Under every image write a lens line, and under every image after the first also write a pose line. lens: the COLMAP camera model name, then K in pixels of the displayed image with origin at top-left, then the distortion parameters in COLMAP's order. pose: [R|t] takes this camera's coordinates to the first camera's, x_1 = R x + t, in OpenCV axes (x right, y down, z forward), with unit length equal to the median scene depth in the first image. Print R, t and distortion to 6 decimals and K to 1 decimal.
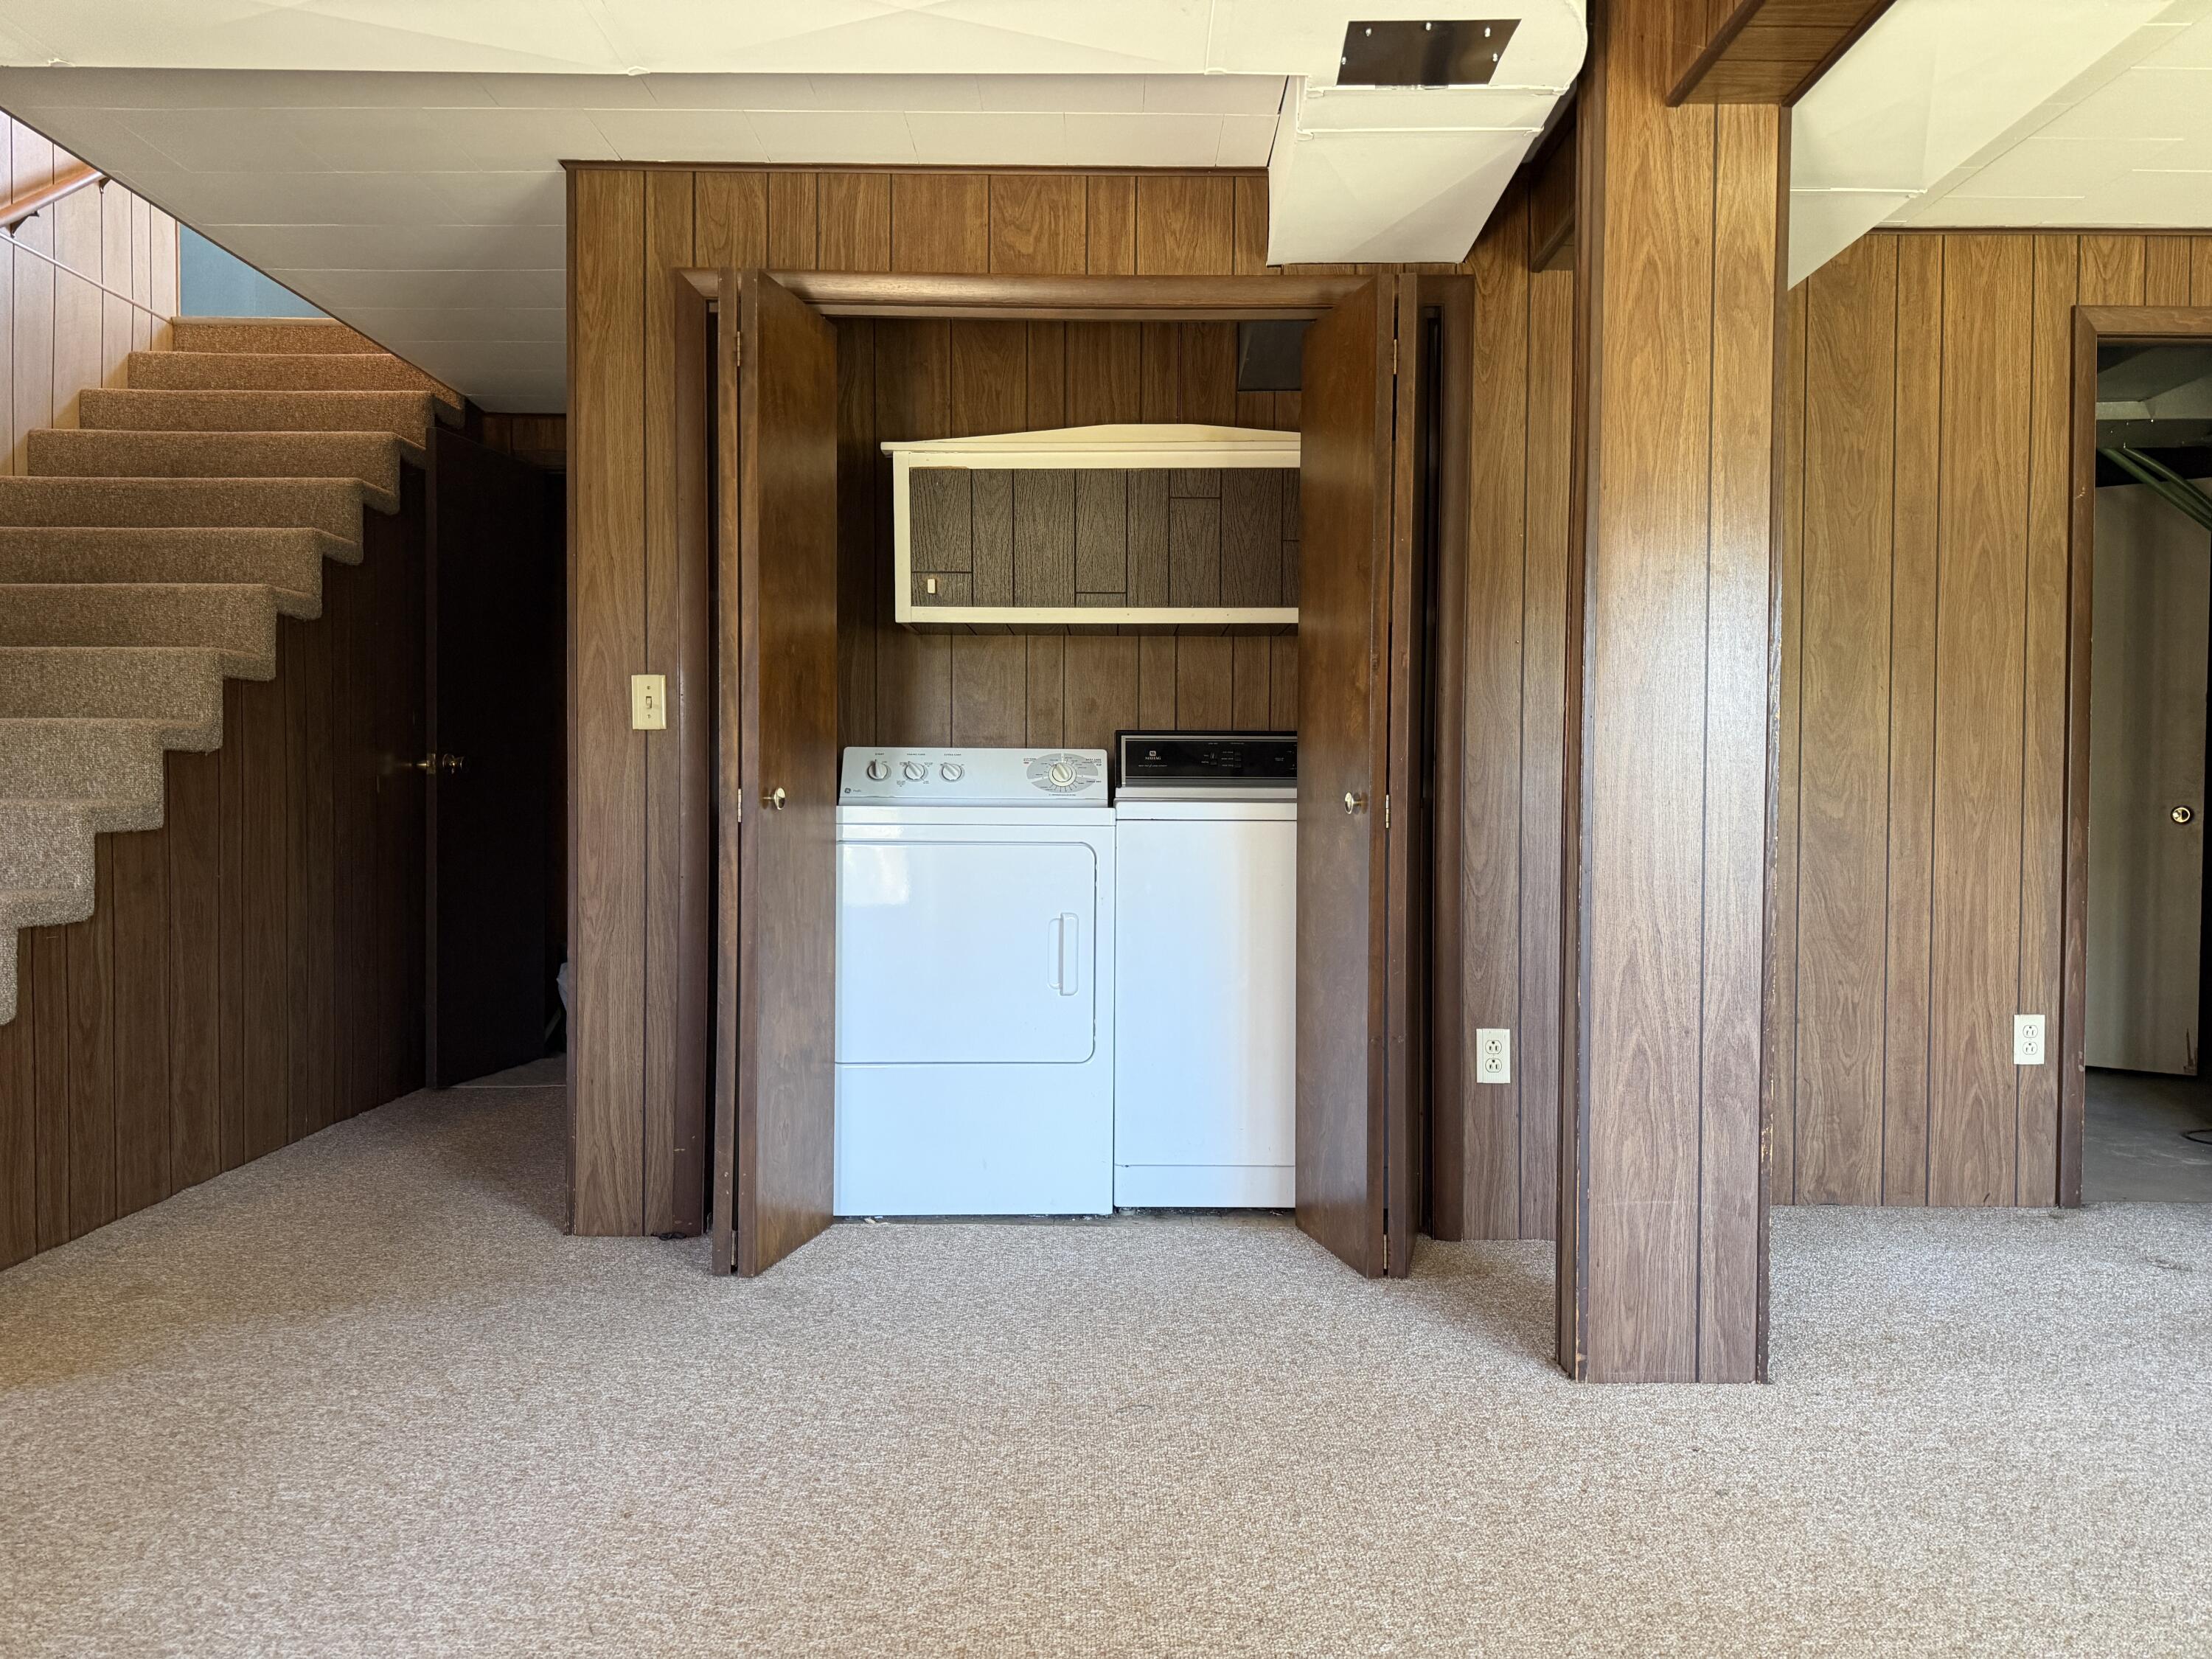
lens RADIAL K [[1555.2, 0, 1107.9], [0, 1555.2, 829.5], [0, 0, 1]] dist [0.030442, -0.054394]
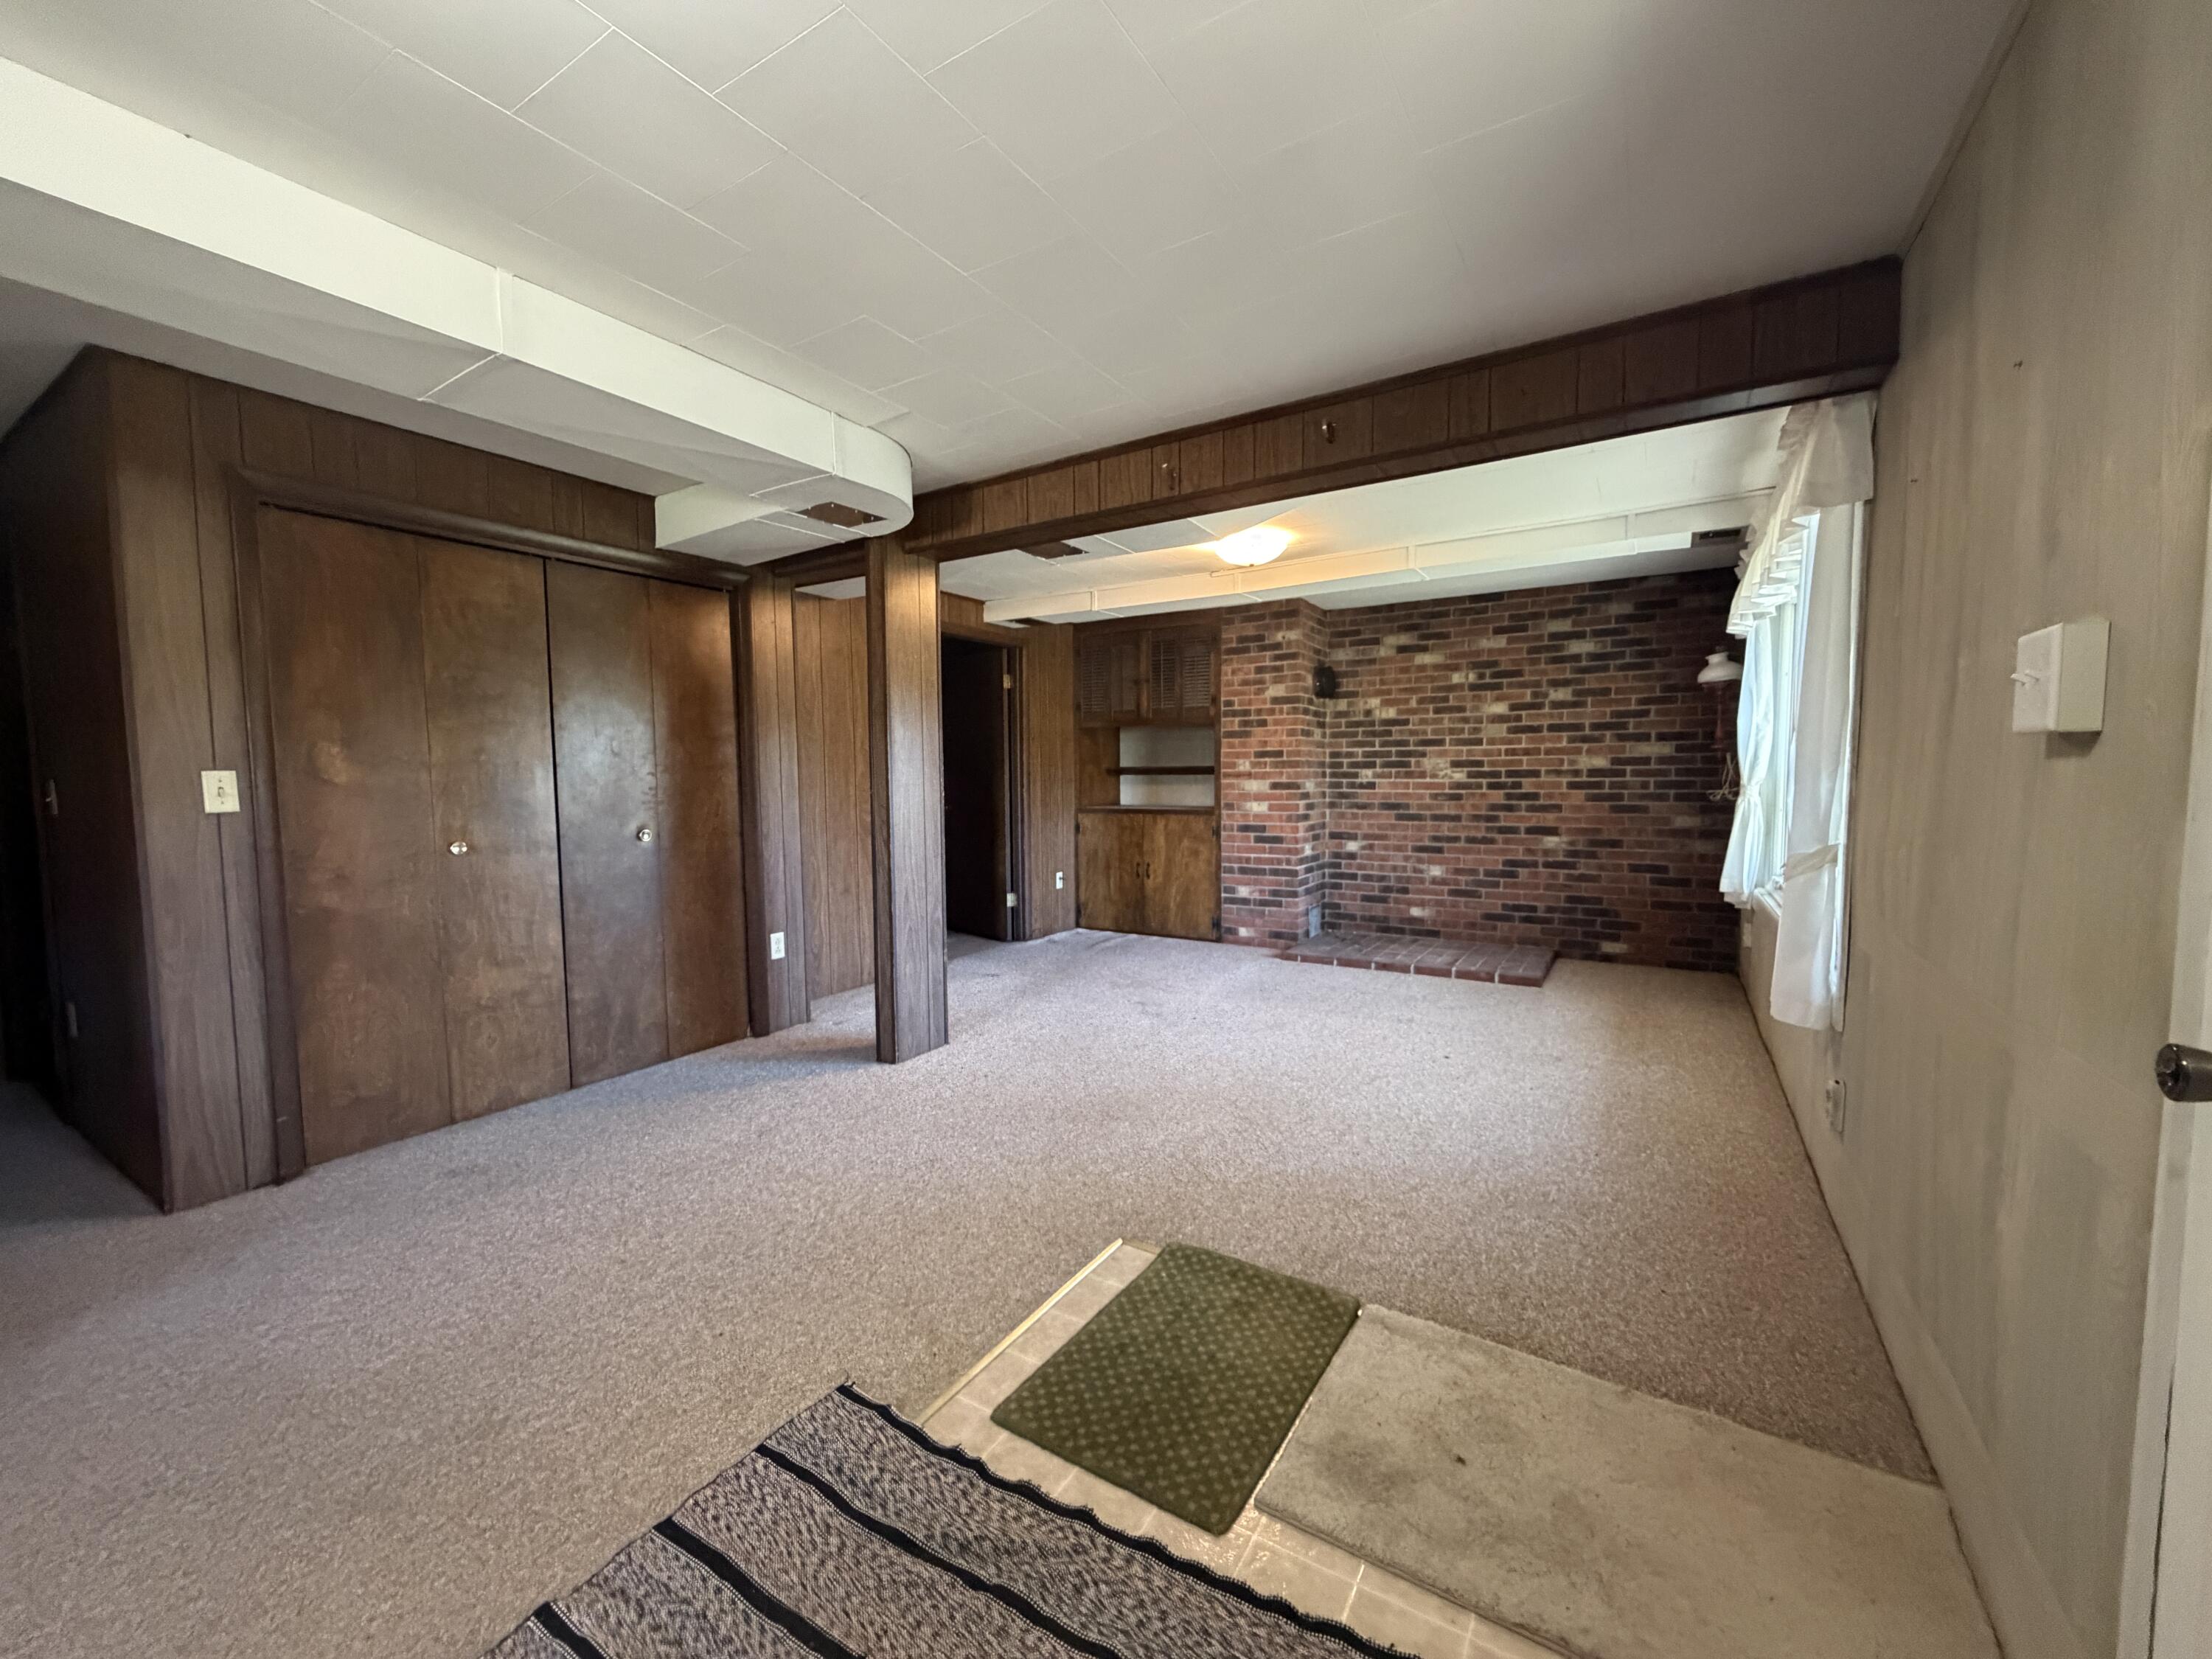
lens RADIAL K [[885.5, 0, 1103.2], [0, 885.5, 830.8], [0, 0, 1]] dist [-0.005303, 0.000786]
pose [[0.530747, -0.067588, 0.844831, -0.645145], [0.033223, 0.997708, 0.058947, -0.083070], [-0.846879, -0.003218, 0.531776, -0.023723]]
